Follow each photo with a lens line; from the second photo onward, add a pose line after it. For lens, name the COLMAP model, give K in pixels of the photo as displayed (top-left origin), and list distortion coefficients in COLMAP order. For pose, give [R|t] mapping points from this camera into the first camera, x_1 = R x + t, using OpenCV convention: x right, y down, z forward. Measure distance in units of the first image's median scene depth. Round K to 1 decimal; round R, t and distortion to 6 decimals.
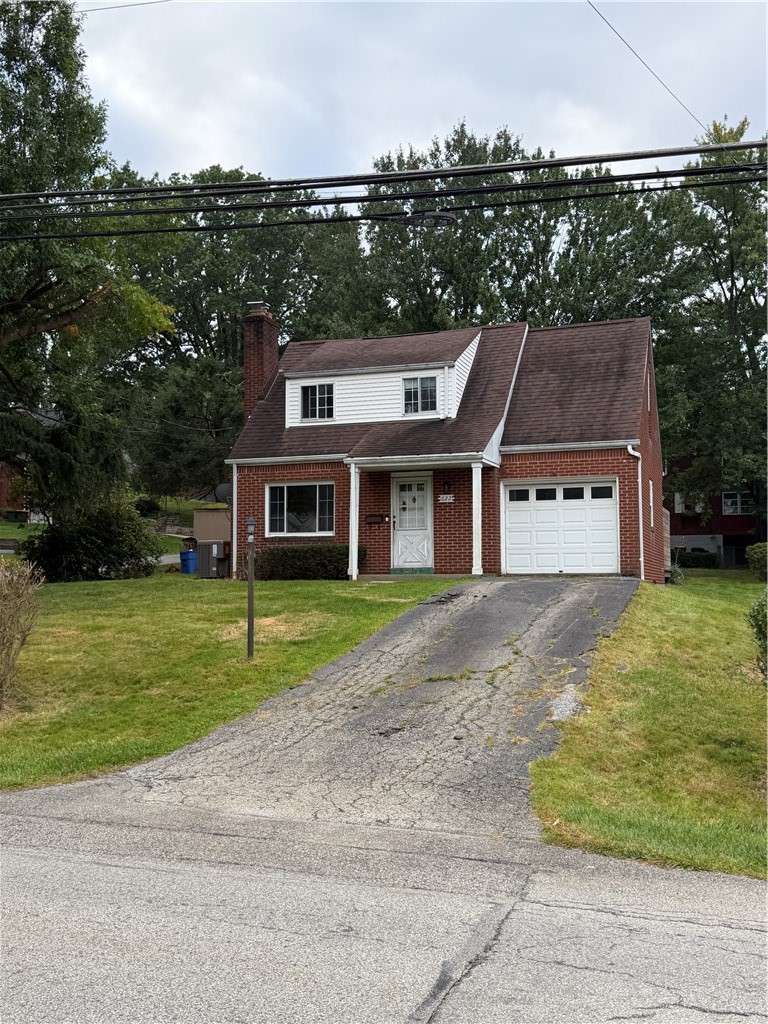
lens RADIAL K [[1103.6, 0, 384.0], [0, 1103.6, 512.0], [0, 0, 1]] dist [-0.016143, -0.010912]
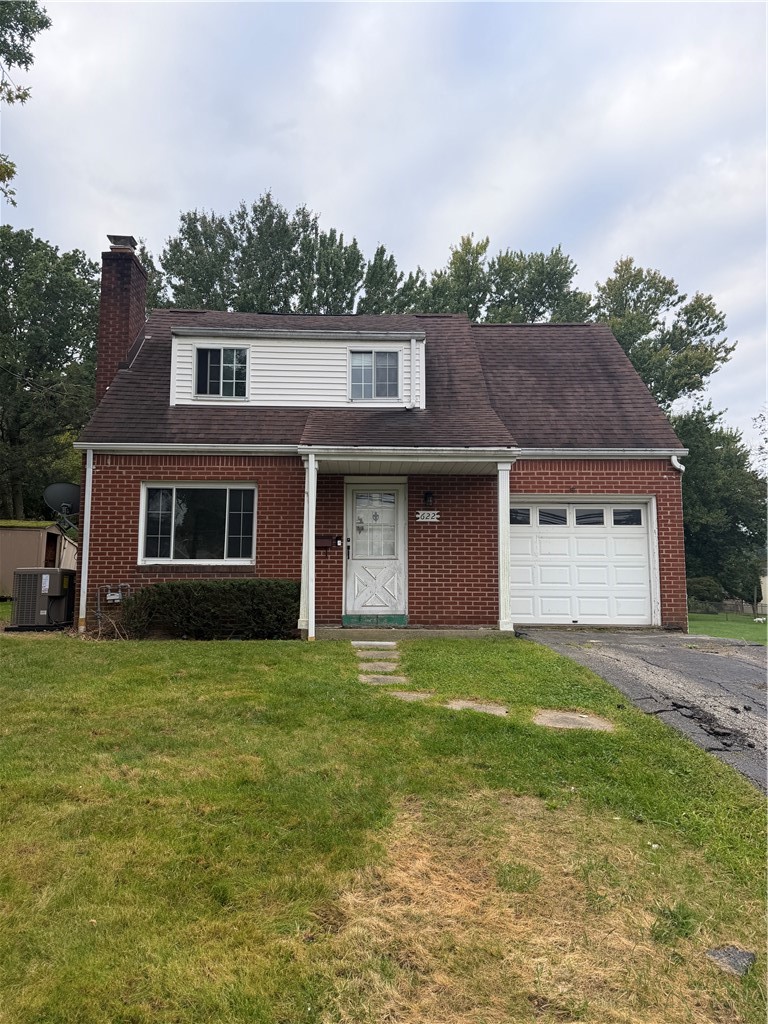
lens RADIAL K [[716.1, 0, 384.0], [0, 716.1, 512.0], [0, 0, 1]] dist [0.058217, -0.002820]
pose [[0.933655, 0.049334, 0.354760, -0.124869], [-0.032903, 0.998094, -0.052203, 0.009263], [-0.356659, 0.037067, 0.933499, 0.553564]]
